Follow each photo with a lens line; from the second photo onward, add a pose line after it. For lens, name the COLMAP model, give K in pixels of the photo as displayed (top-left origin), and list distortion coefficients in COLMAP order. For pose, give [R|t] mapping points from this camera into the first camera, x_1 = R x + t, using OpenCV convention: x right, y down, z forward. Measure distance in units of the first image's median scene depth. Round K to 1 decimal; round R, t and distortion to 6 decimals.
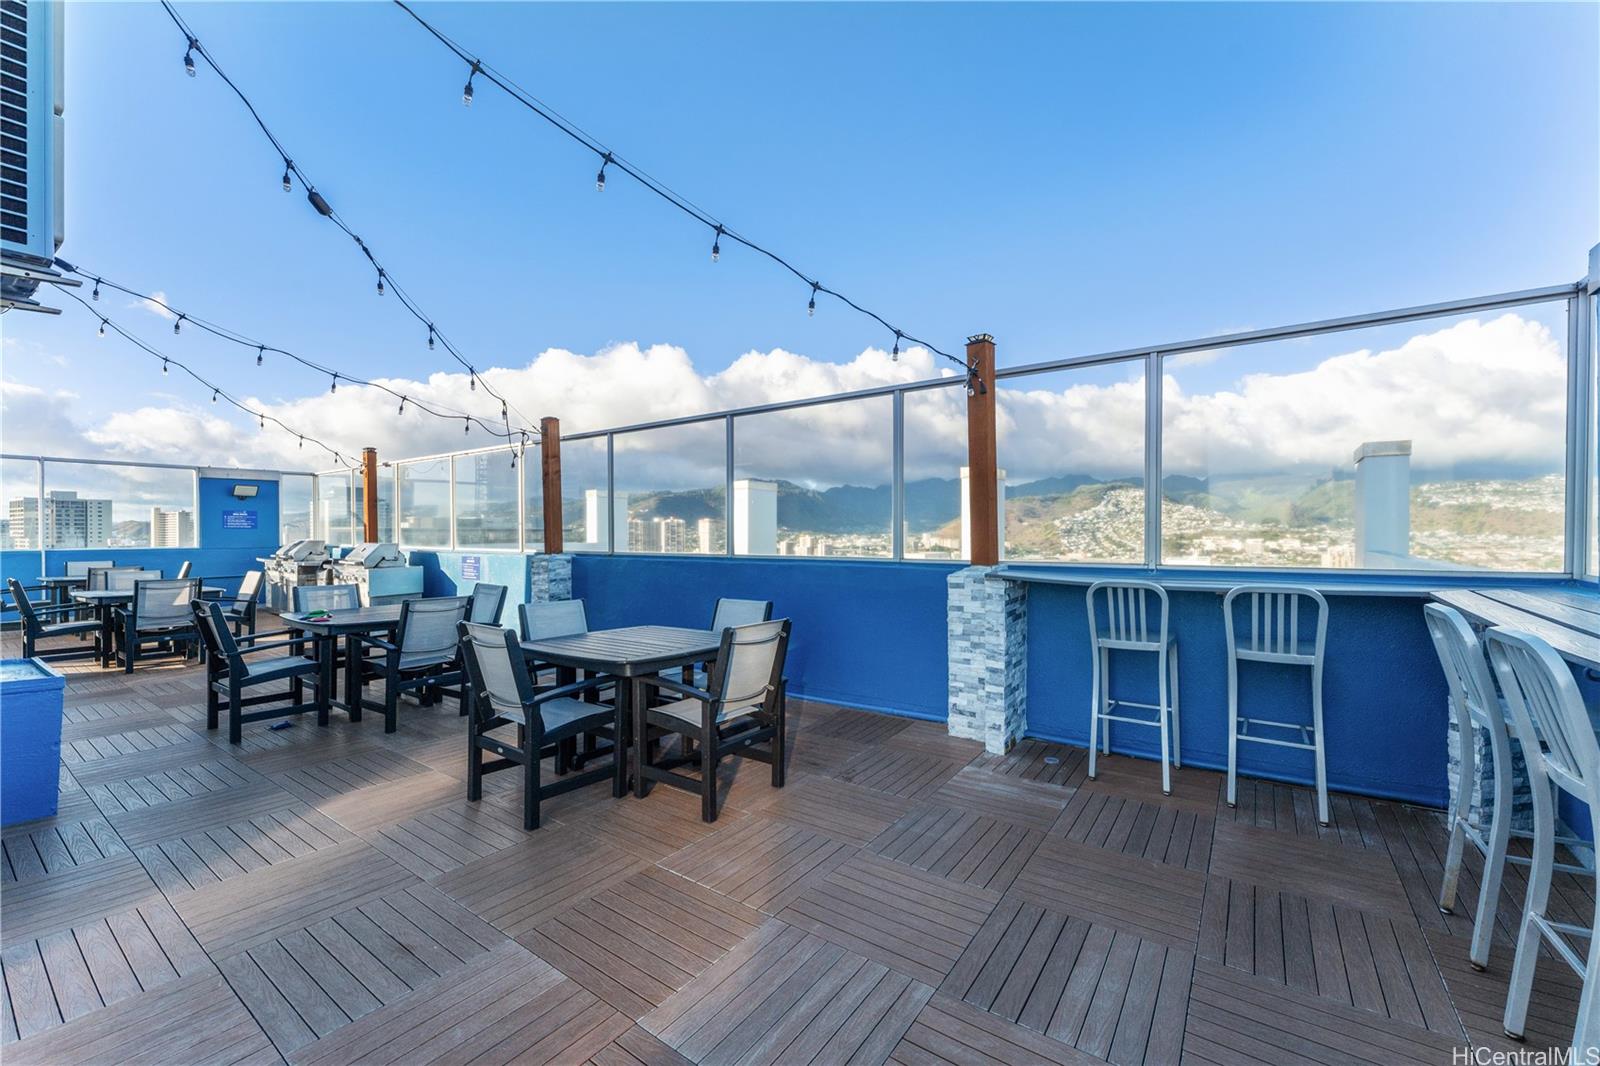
lens RADIAL K [[646.9, 0, 795.0], [0, 646.9, 532.7], [0, 0, 1]] dist [-0.002049, -0.000038]
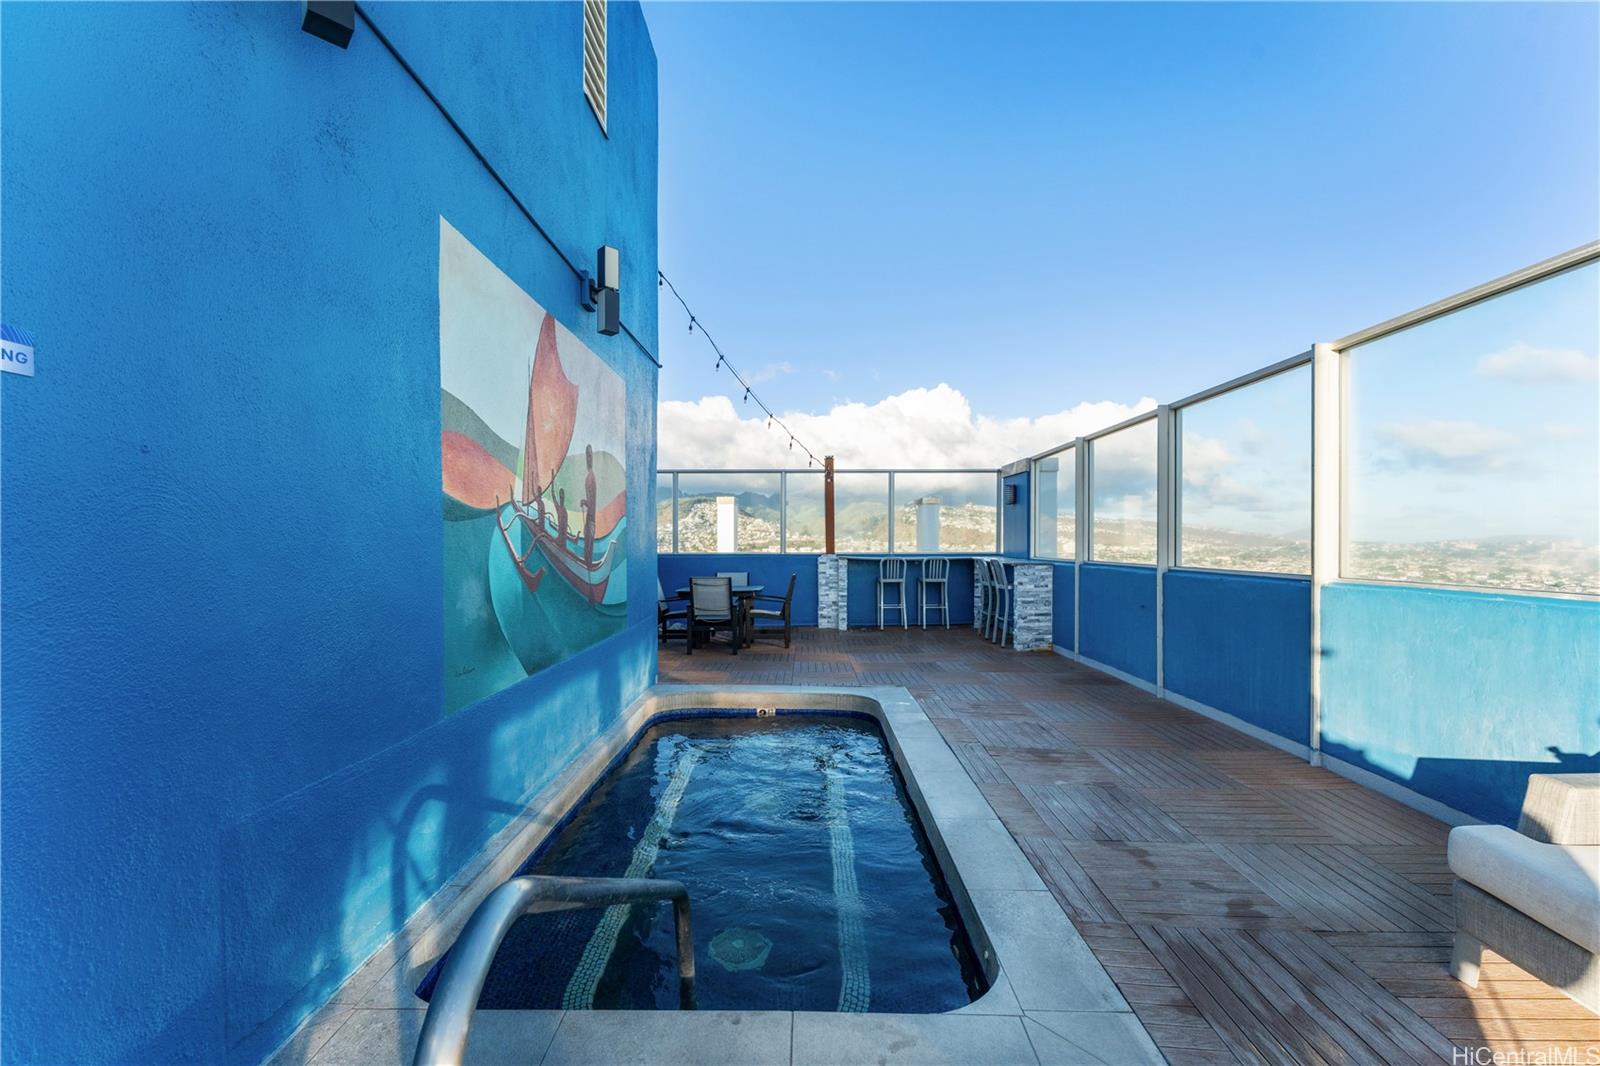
lens RADIAL K [[646.9, 0, 802.6], [0, 646.9, 538.0], [0, 0, 1]] dist [-0.002049, -0.000038]
pose [[0.818235, 0.005444, 0.574858, -1.180213], [-0.001796, 0.999974, -0.006914, 0.008416], [-0.574881, 0.004625, 0.818224, -0.887250]]
